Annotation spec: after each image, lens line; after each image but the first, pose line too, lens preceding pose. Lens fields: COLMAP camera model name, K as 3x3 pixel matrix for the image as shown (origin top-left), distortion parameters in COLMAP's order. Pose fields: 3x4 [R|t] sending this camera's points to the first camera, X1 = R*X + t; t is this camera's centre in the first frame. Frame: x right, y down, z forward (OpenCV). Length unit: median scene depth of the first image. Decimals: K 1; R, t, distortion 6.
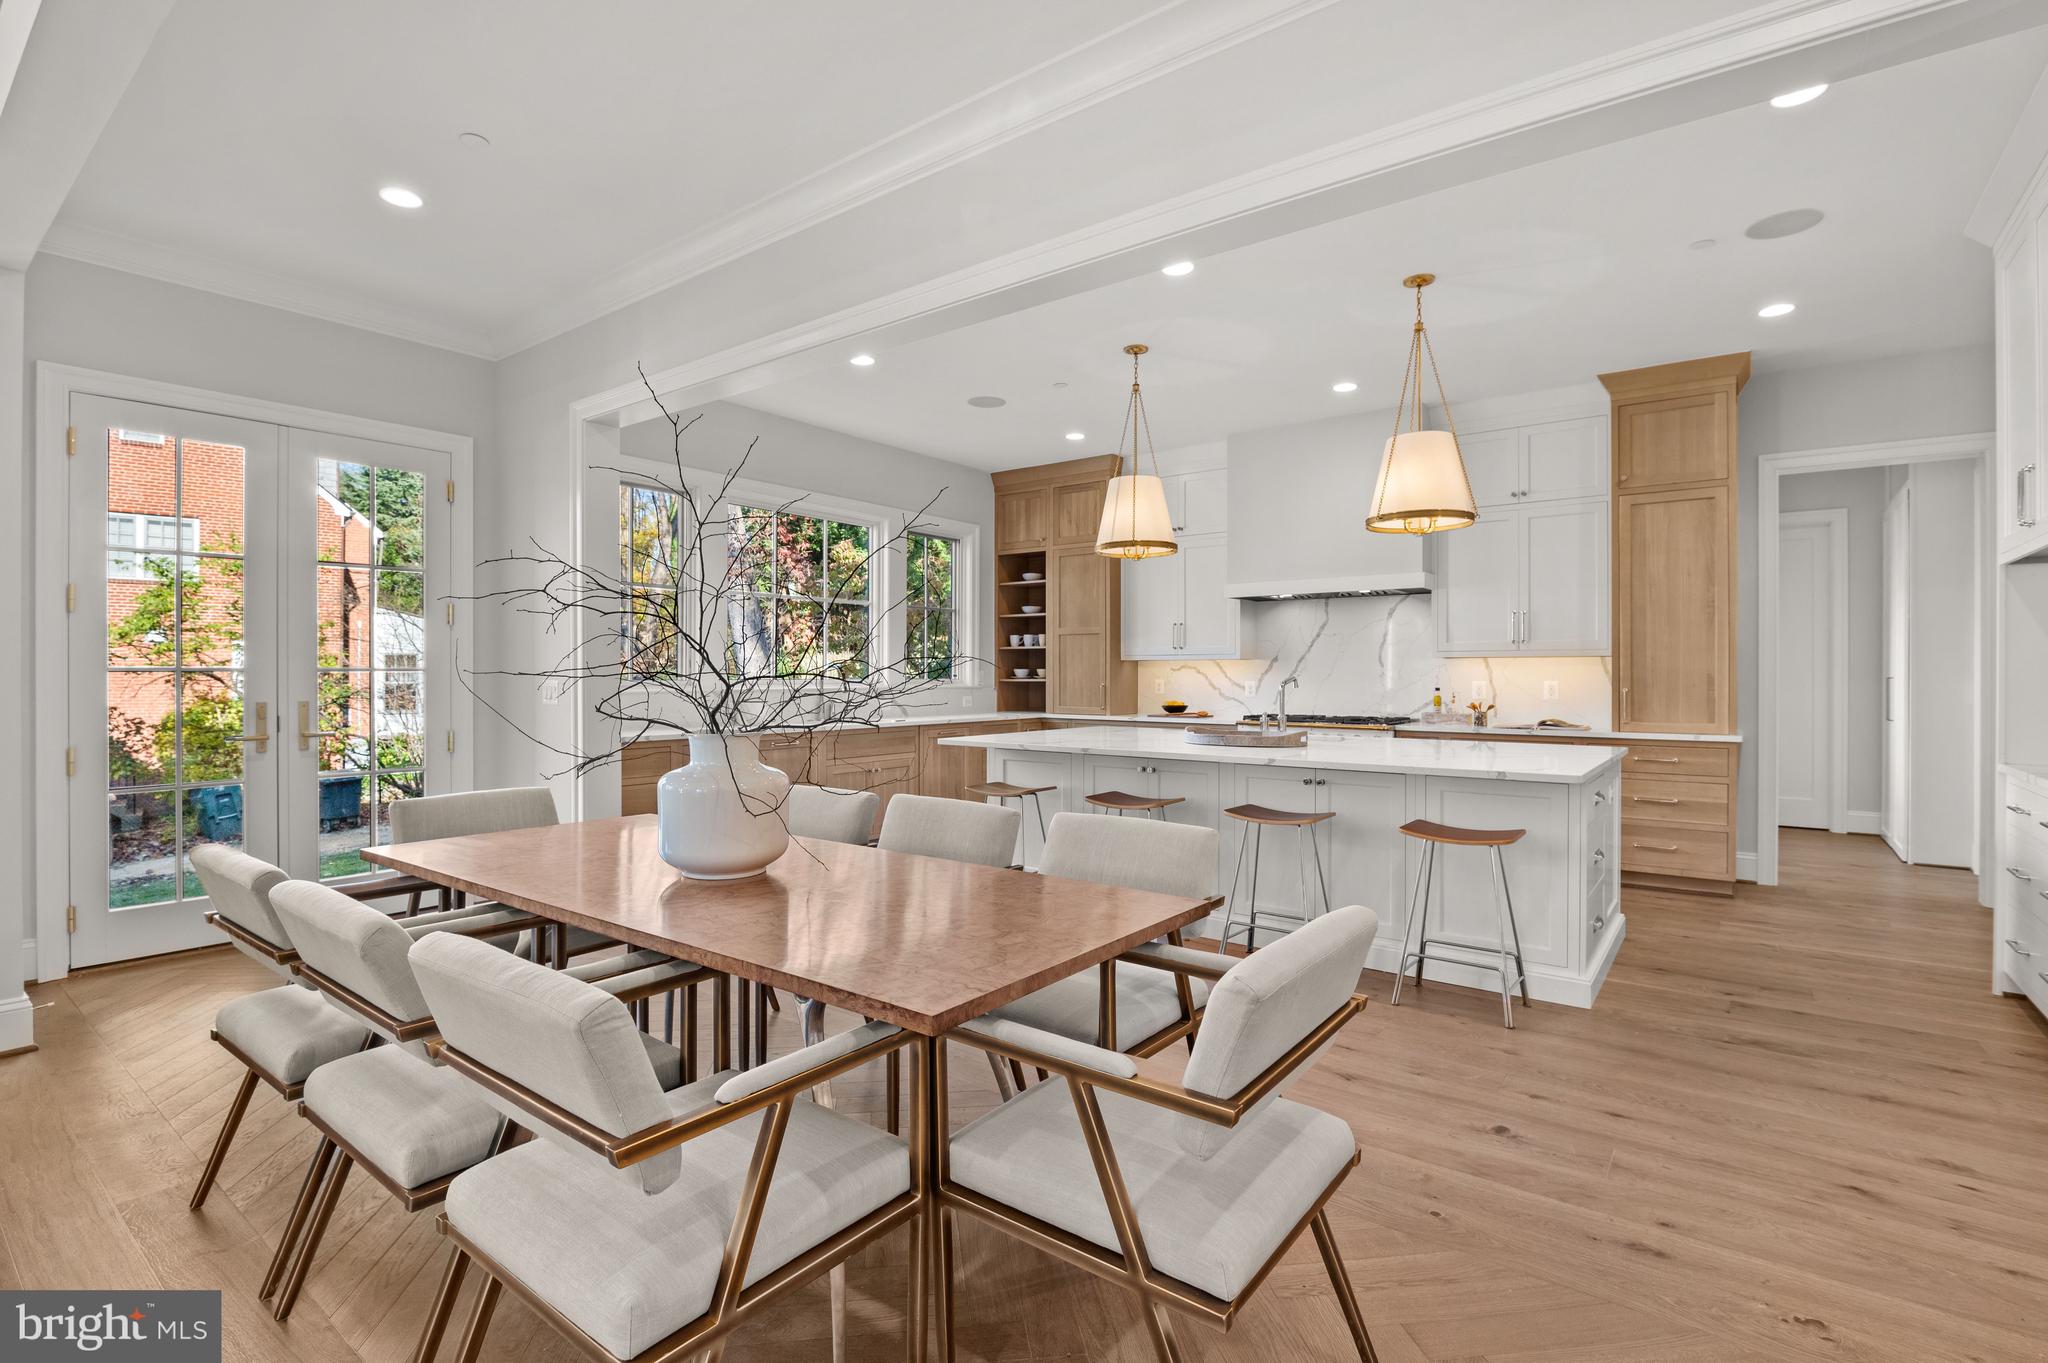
lens RADIAL K [[949.5, 0, 1020.0], [0, 949.5, 672.4], [0, 0, 1]] dist [-0.015425, -0.002351]
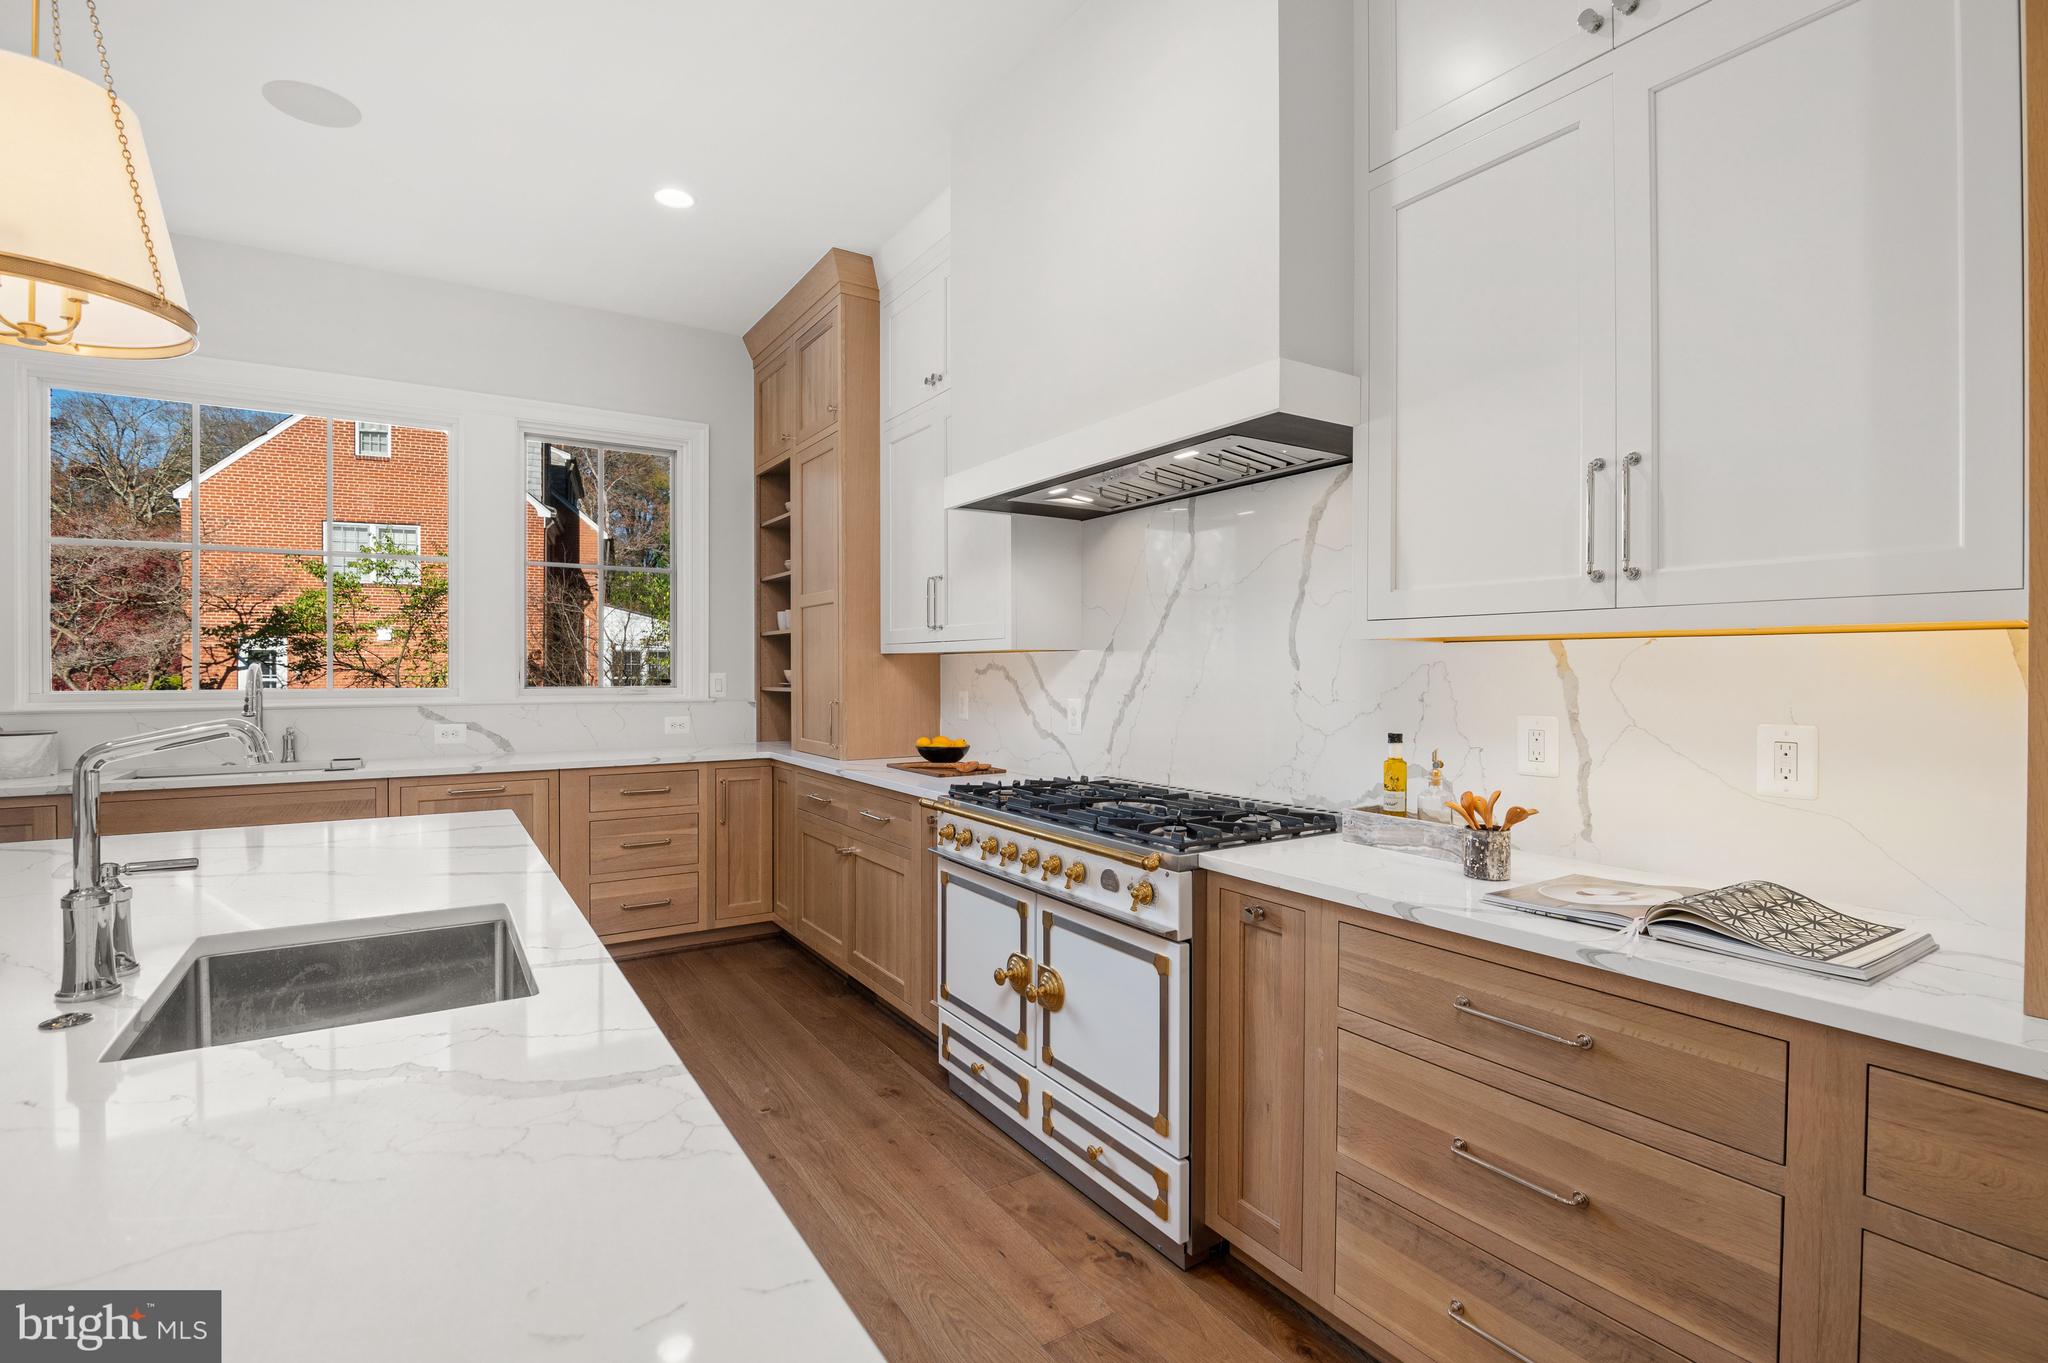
lens RADIAL K [[949.5, 0, 1034.7], [0, 949.5, 674.6], [0, 0, 1]] dist [-0.015425, -0.002351]
pose [[0.944559, 0.002287, -0.328335, 0.368071], [0.000666, 0.999960, 0.008881, -0.006011], [0.328342, -0.008608, 0.944520, 0.557849]]
